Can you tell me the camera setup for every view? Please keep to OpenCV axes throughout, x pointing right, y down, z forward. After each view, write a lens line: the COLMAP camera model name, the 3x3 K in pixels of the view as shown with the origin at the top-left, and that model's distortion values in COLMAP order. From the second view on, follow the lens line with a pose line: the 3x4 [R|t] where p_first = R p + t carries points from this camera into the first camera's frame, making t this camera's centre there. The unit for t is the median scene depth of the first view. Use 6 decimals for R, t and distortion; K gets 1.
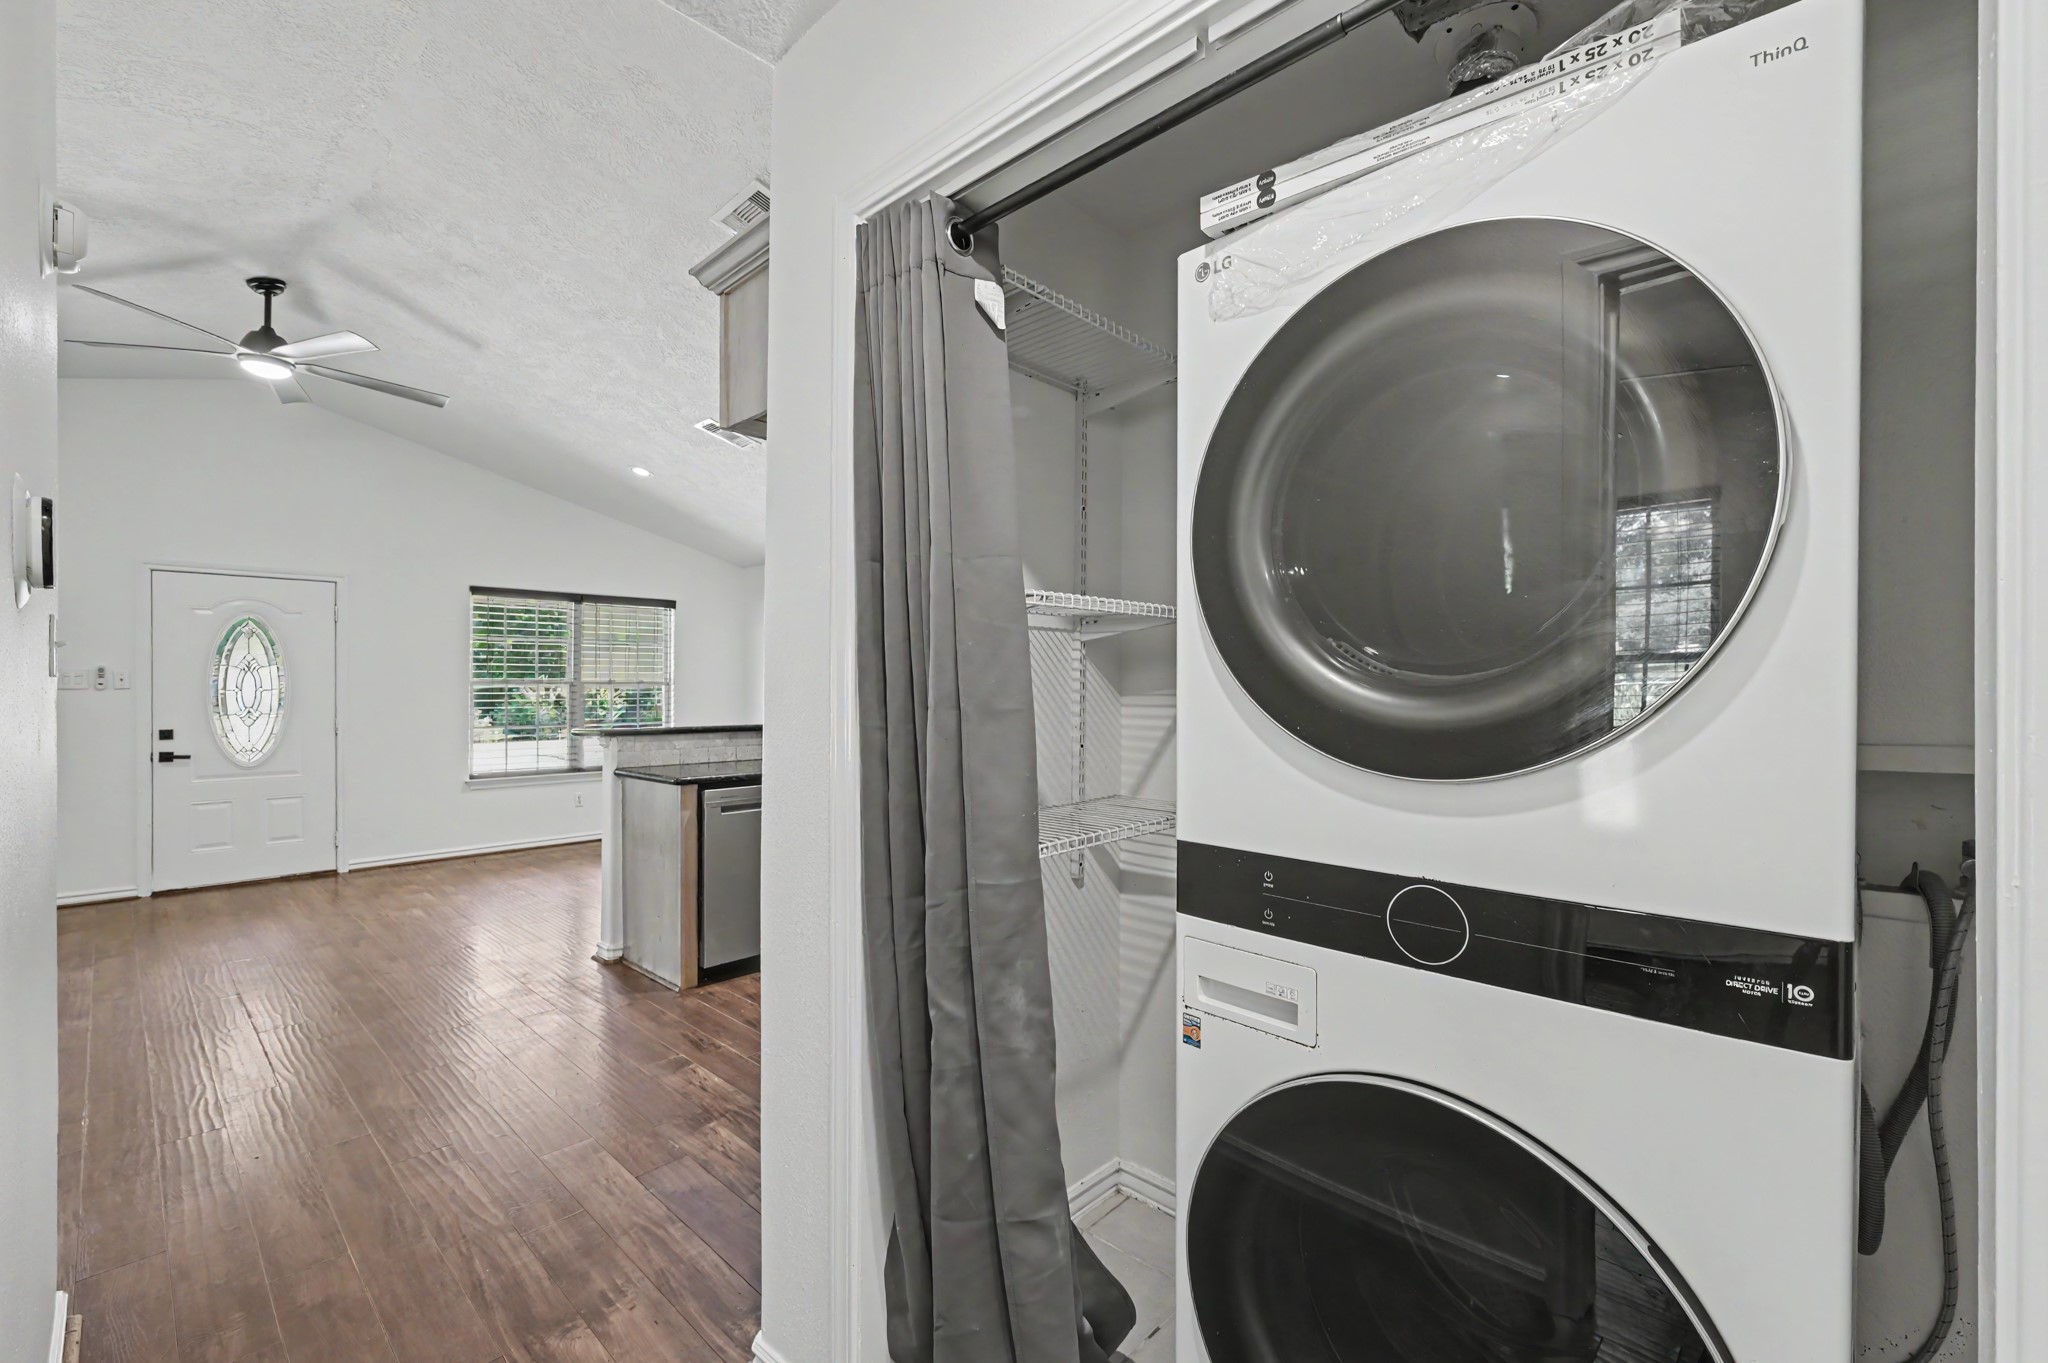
lens RADIAL K [[873.0, 0, 1042.5], [0, 873.0, 694.9], [0, 0, 1]] dist [0.003650, 0.000124]
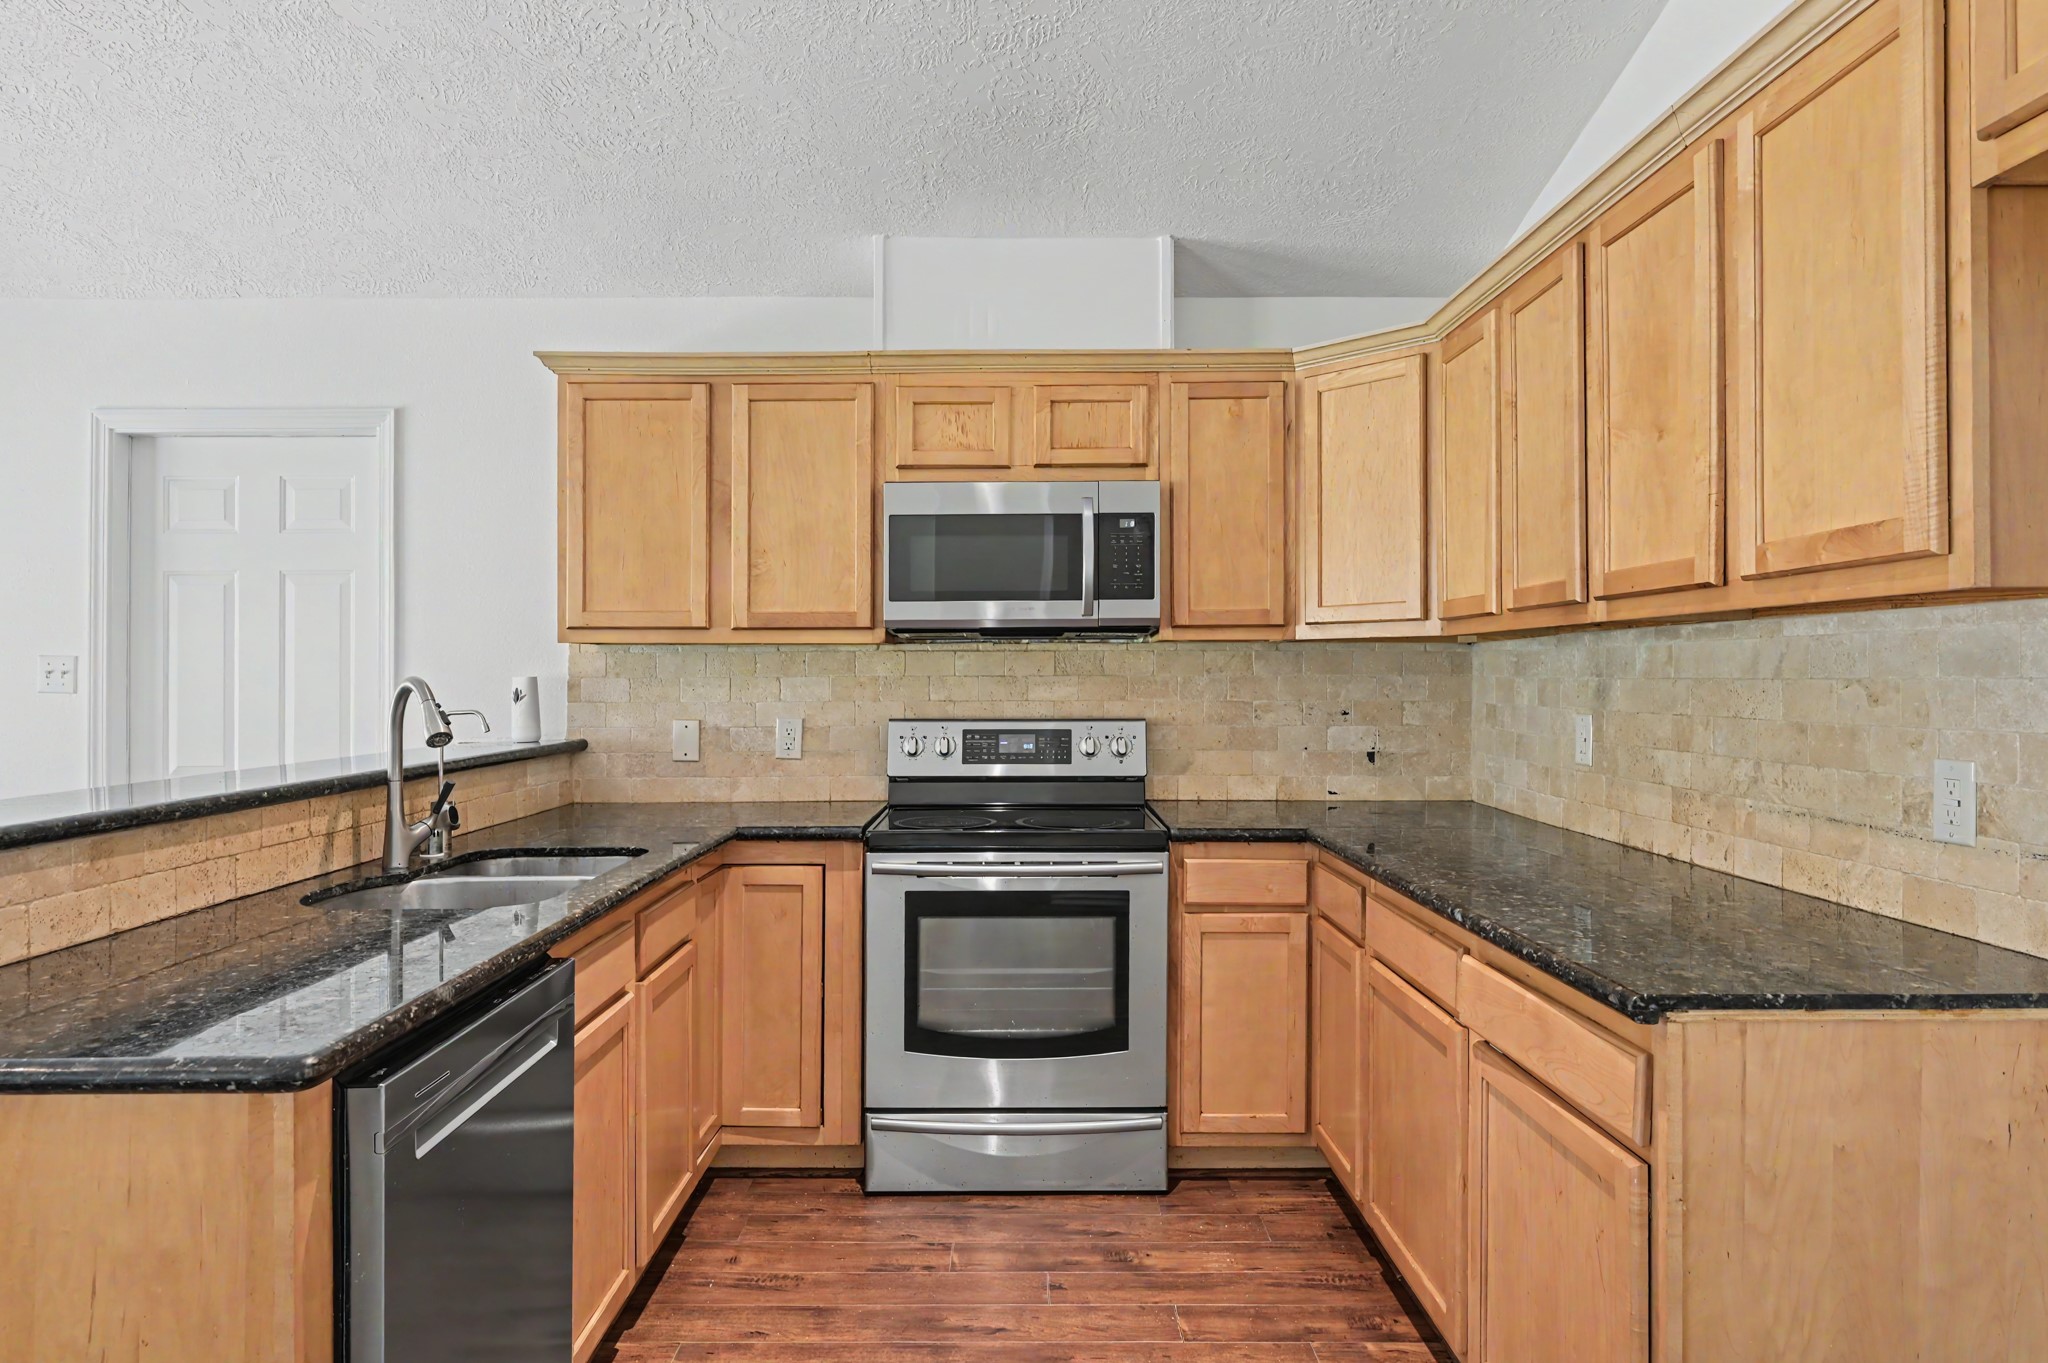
lens RADIAL K [[1233.3, 0, 1020.0], [0, 1233.3, 671.0], [0, 0, 1]] dist [-0.001218, 0.001198]
pose [[0.723732, 0.000925, 0.690080, -0.346614], [0.006589, 0.999944, -0.008251, -0.003882], [-0.690049, 0.010519, 0.723686, 0.422102]]
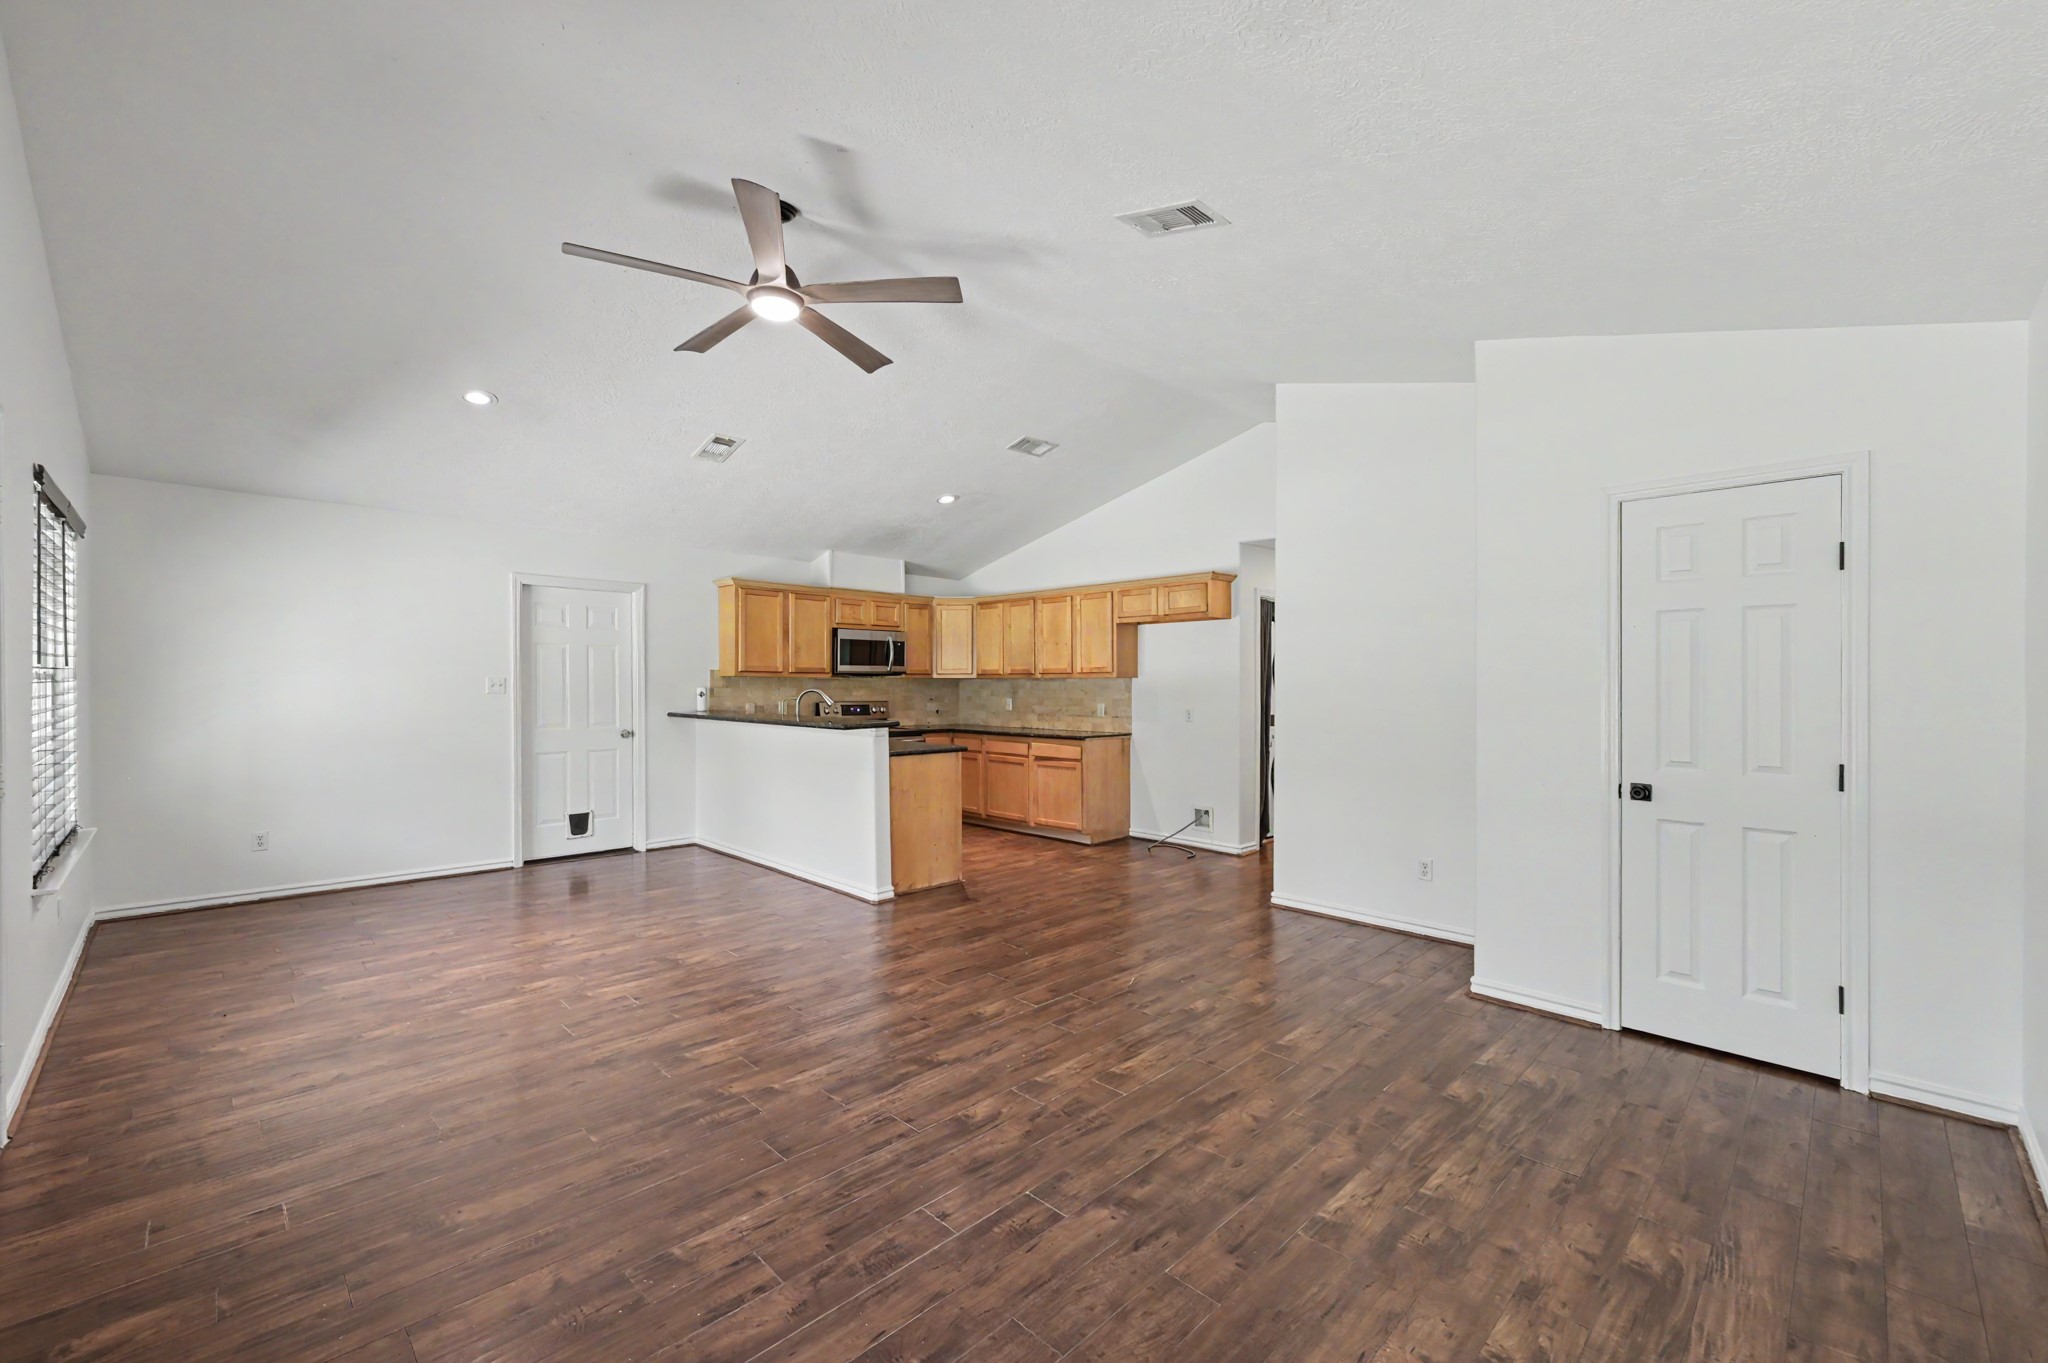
lens RADIAL K [[817.2, 0, 1013.7], [0, 817.2, 681.3], [0, 0, 1]] dist [-0.002401, -0.000422]
pose [[0.038720, 0.005416, 0.999235, -1.289978], [0.001213, 0.999984, -0.005467, -0.010339], [-0.999249, 0.001424, 0.038713, 0.578990]]
